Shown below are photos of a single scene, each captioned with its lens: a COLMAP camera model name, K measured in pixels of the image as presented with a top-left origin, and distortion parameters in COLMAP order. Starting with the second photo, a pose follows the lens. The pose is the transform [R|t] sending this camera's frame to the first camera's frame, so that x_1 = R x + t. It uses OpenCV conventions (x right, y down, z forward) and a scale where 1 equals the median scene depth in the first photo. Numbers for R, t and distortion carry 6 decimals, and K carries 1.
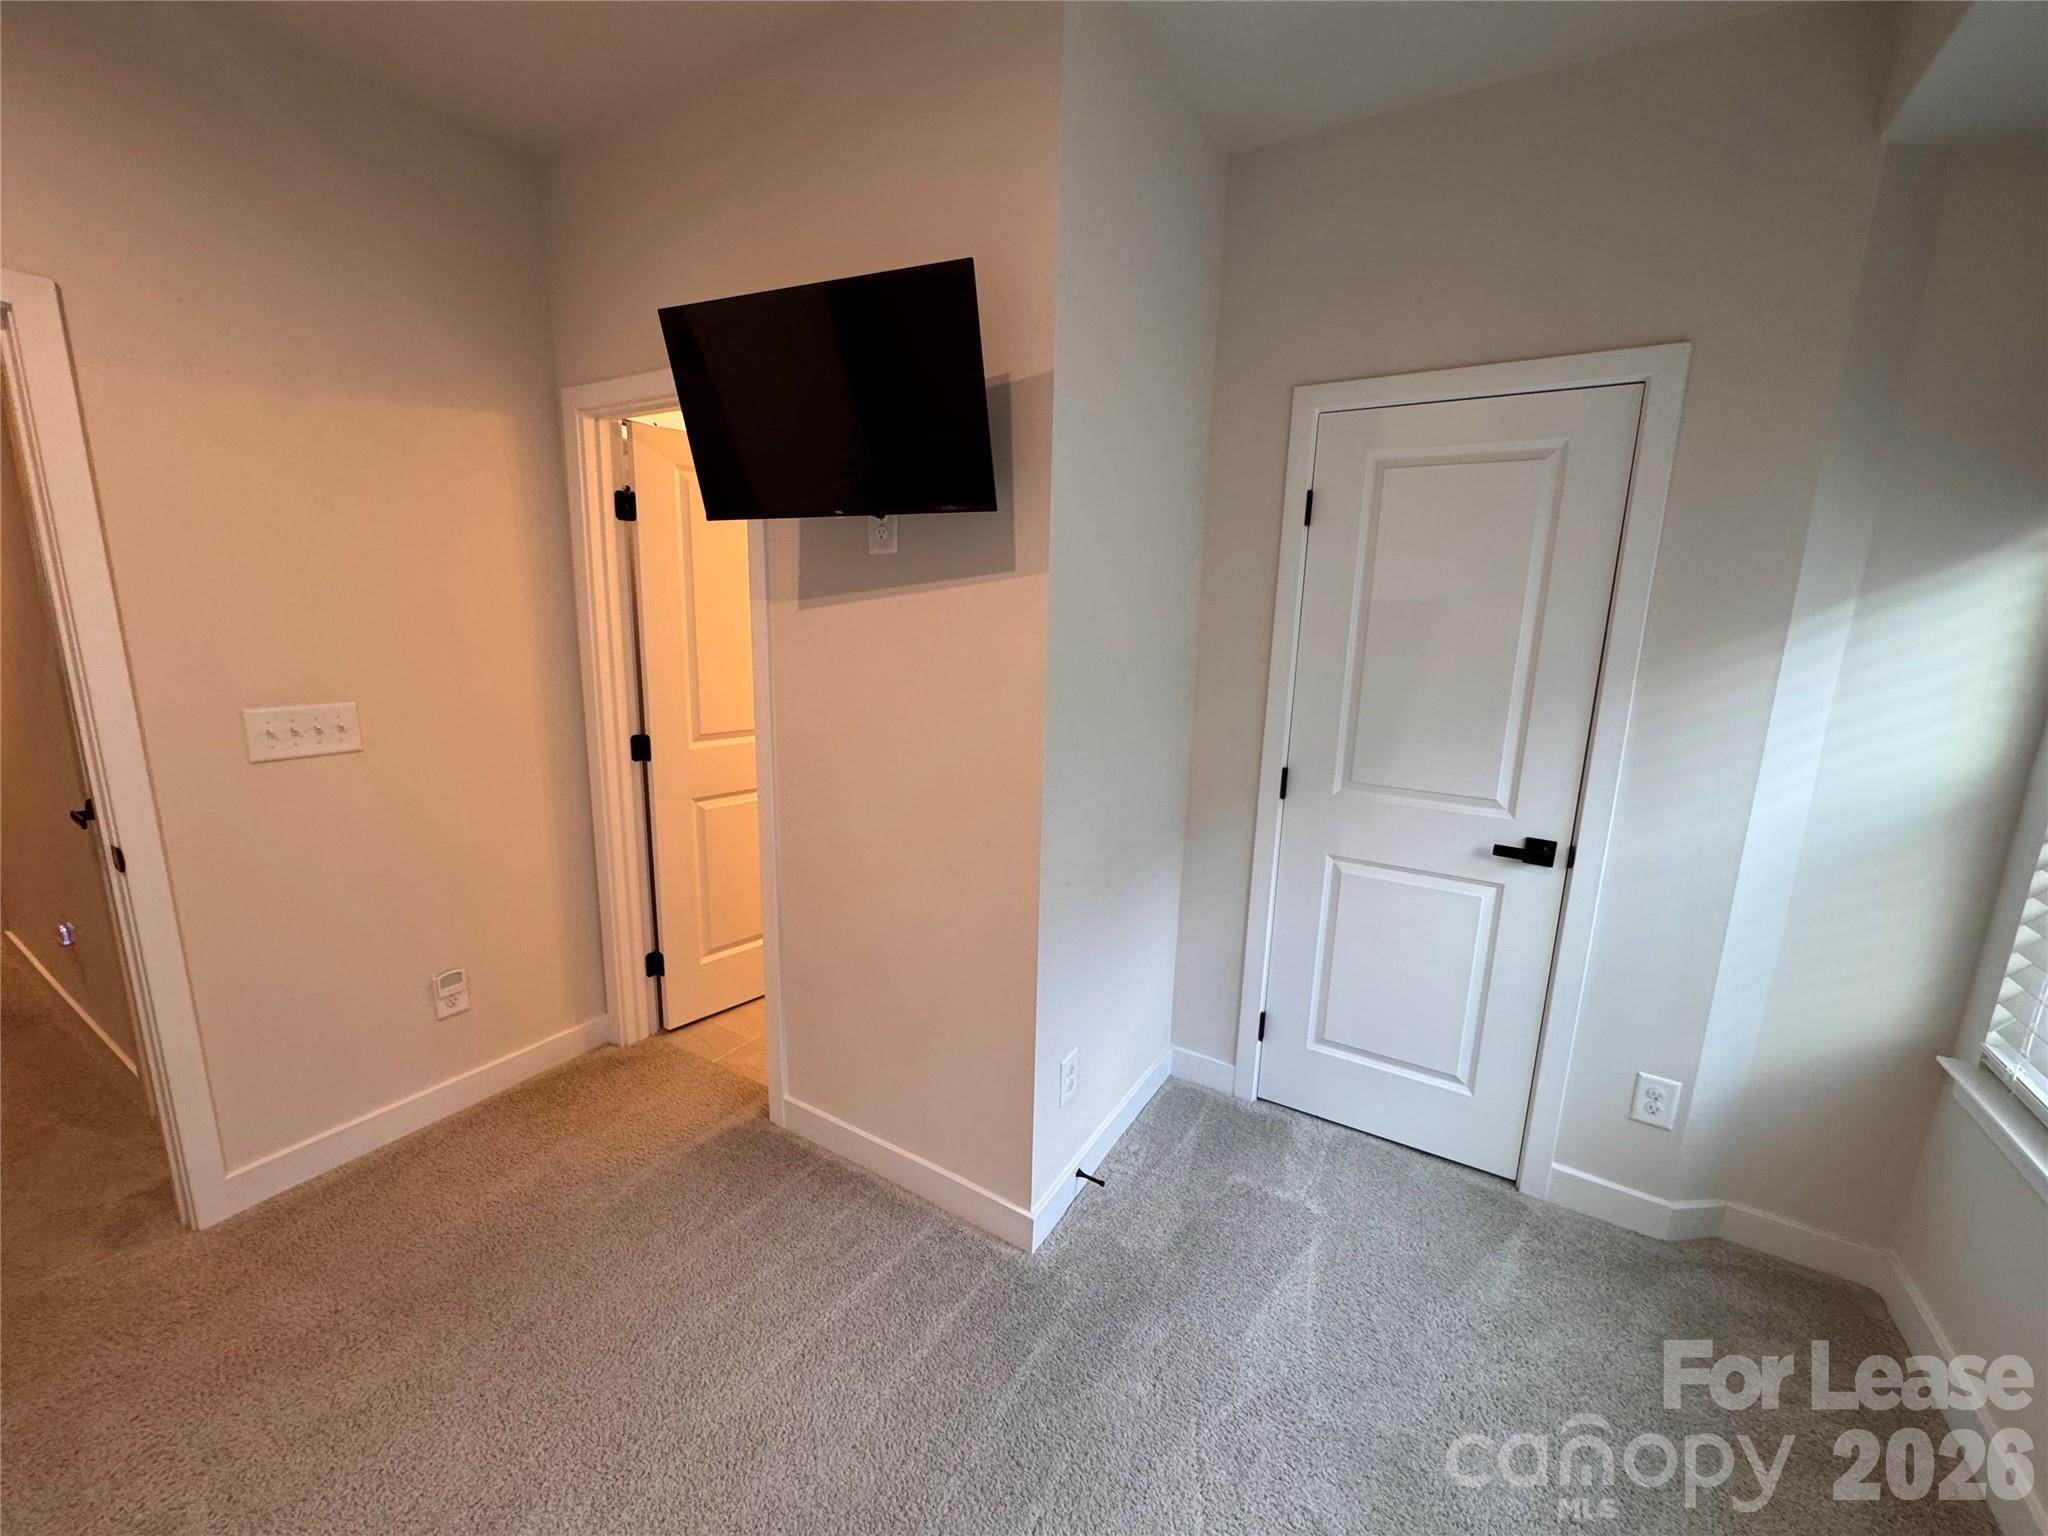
lens RADIAL K [[817.5, 0, 1021.5], [0, 817.5, 767.4], [0, 0, 1]] dist [-0.003188, 0.000673]
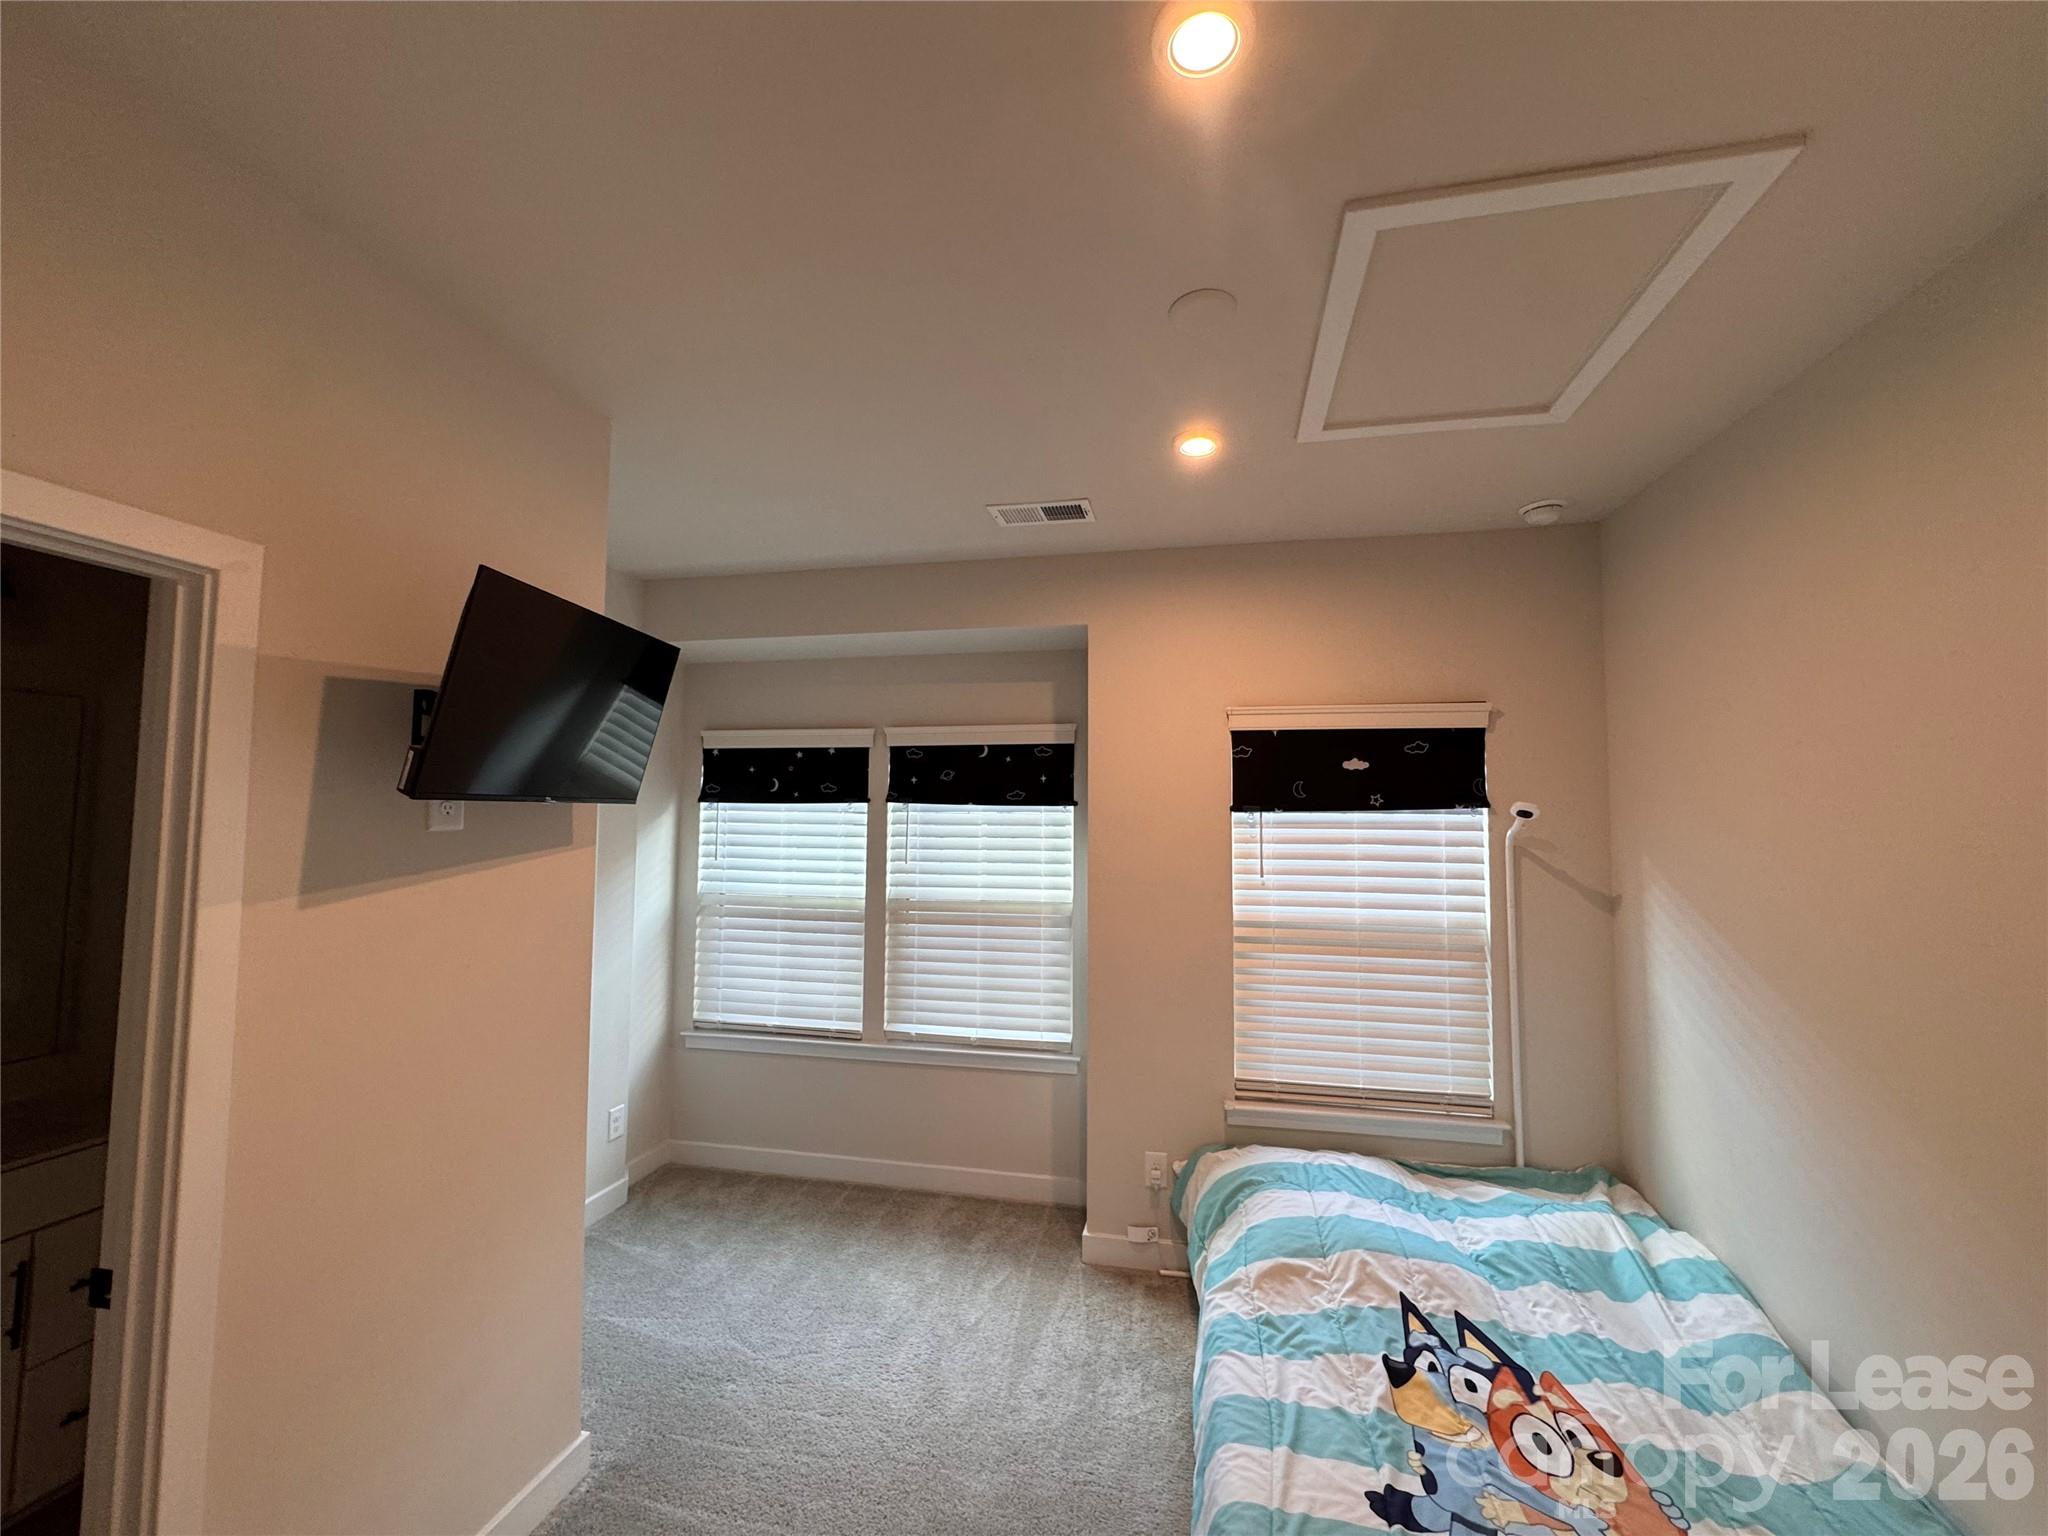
lens RADIAL K [[817.5, 0, 1026.8], [0, 817.5, 768.2], [0, 0, 1]] dist [-0.003188, 0.000673]
pose [[-0.336625, 0.030802, 0.941135, -1.153218], [0.165030, 0.985925, 0.026760, -0.230666], [-0.927064, 0.164324, -0.336971, 0.648683]]
